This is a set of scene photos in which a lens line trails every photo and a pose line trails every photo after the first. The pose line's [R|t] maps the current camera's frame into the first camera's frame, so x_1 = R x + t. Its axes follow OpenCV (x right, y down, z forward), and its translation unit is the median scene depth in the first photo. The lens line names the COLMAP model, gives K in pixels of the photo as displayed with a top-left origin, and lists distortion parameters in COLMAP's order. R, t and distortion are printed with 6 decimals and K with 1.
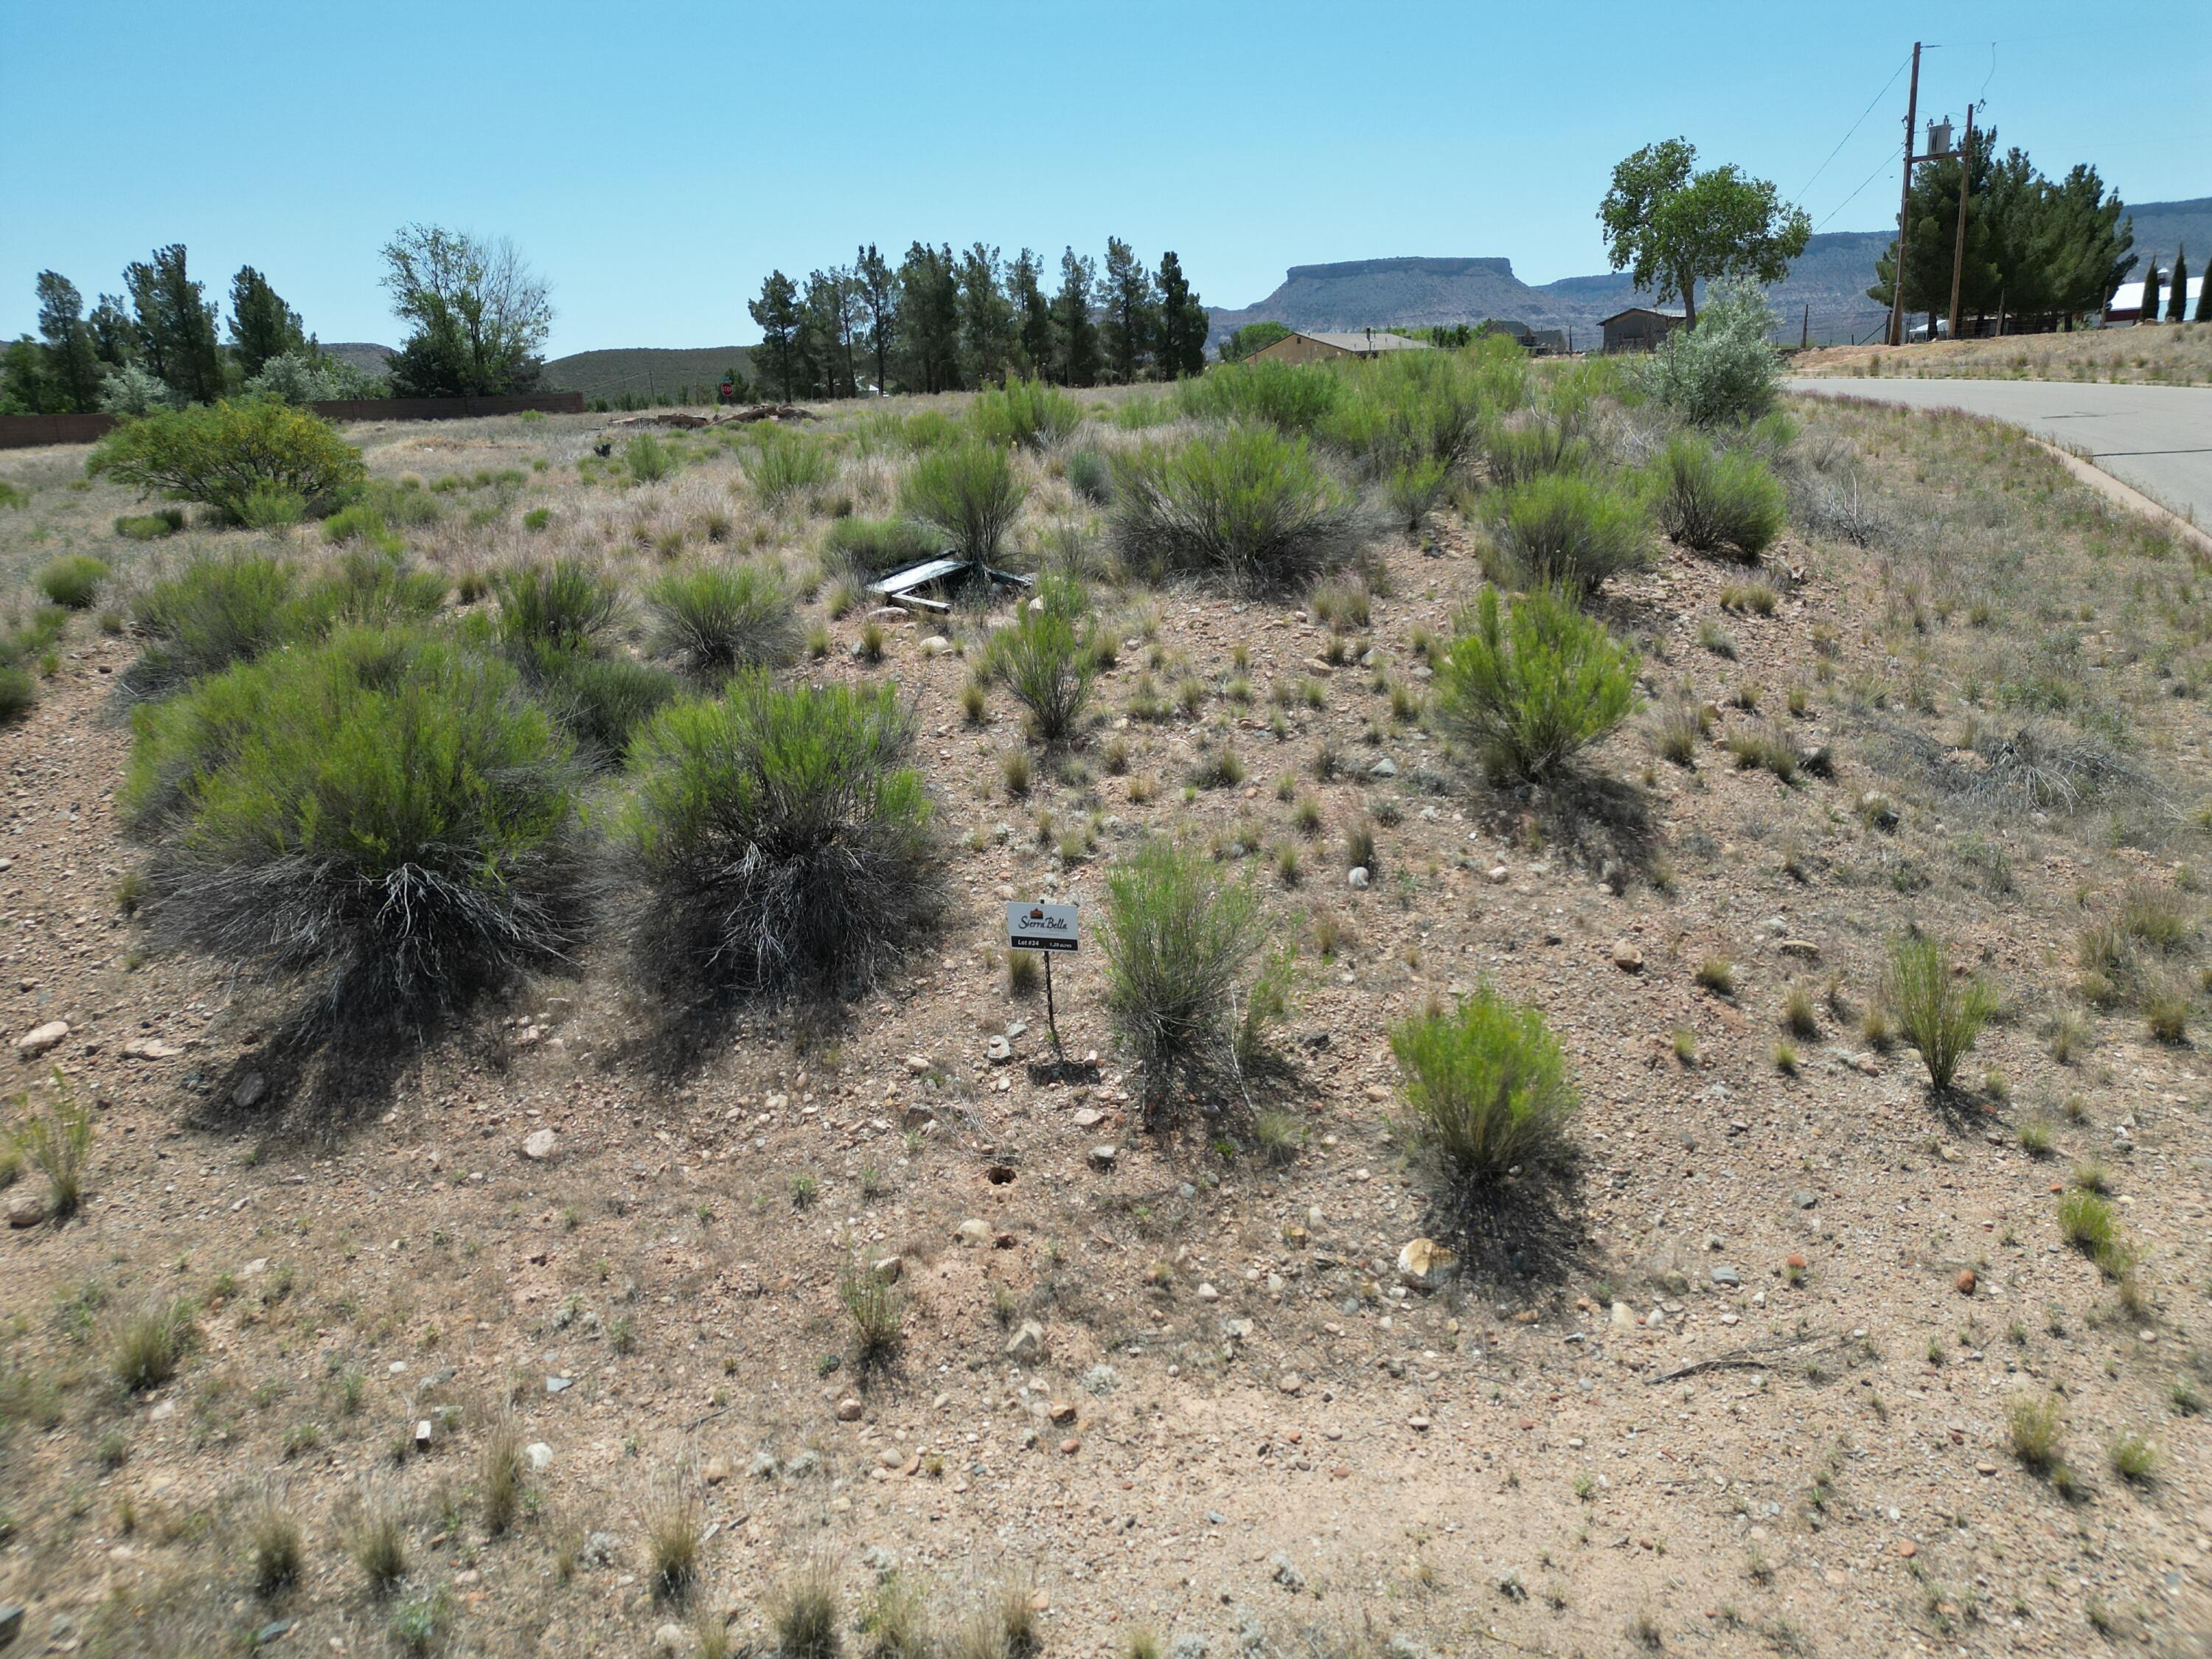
lens RADIAL K [[1541.3, 0, 1094.5], [0, 1541.3, 829.7], [0, 0, 1]] dist [0.062180, -0.052622]
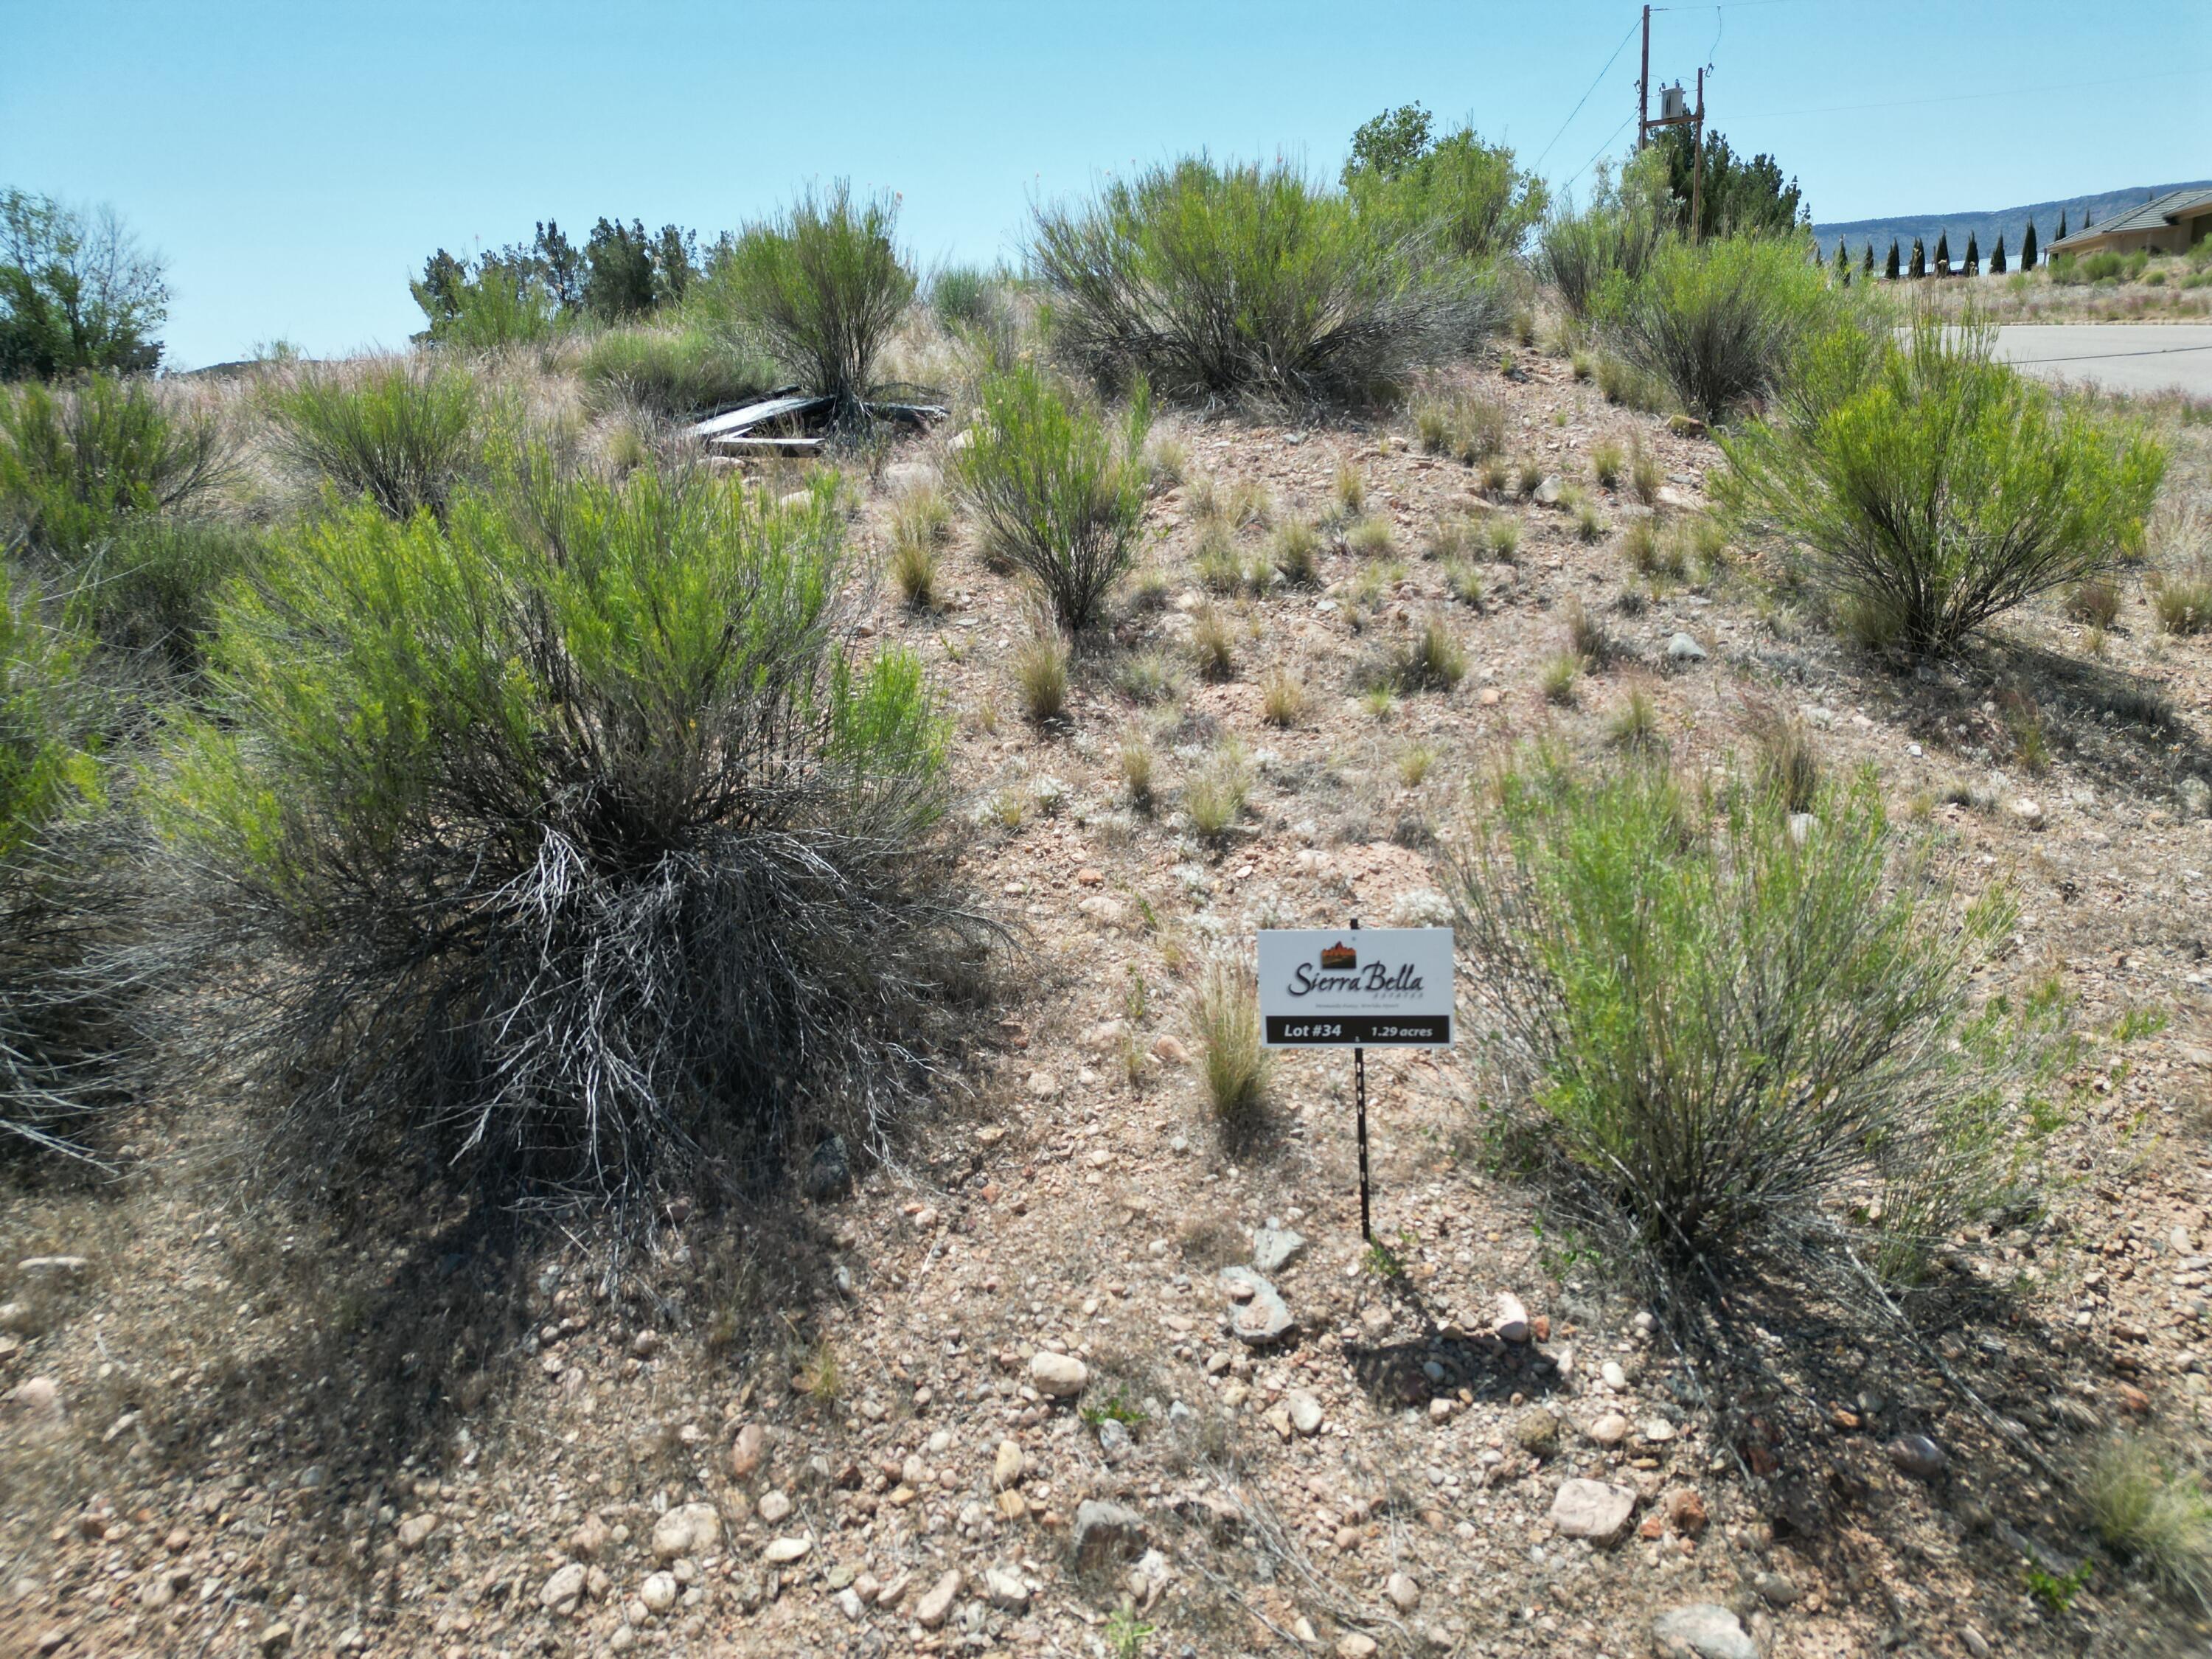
lens RADIAL K [[1541.3, 0, 1100.9], [0, 1541.3, 841.7], [0, 0, 1]] dist [0.062180, -0.052622]
pose [[0.982013, -0.061349, 0.178567, -0.130192], [0.061822, 0.998083, 0.002920, 0.016194], [-0.178404, 0.008172, 0.983923, 0.491080]]
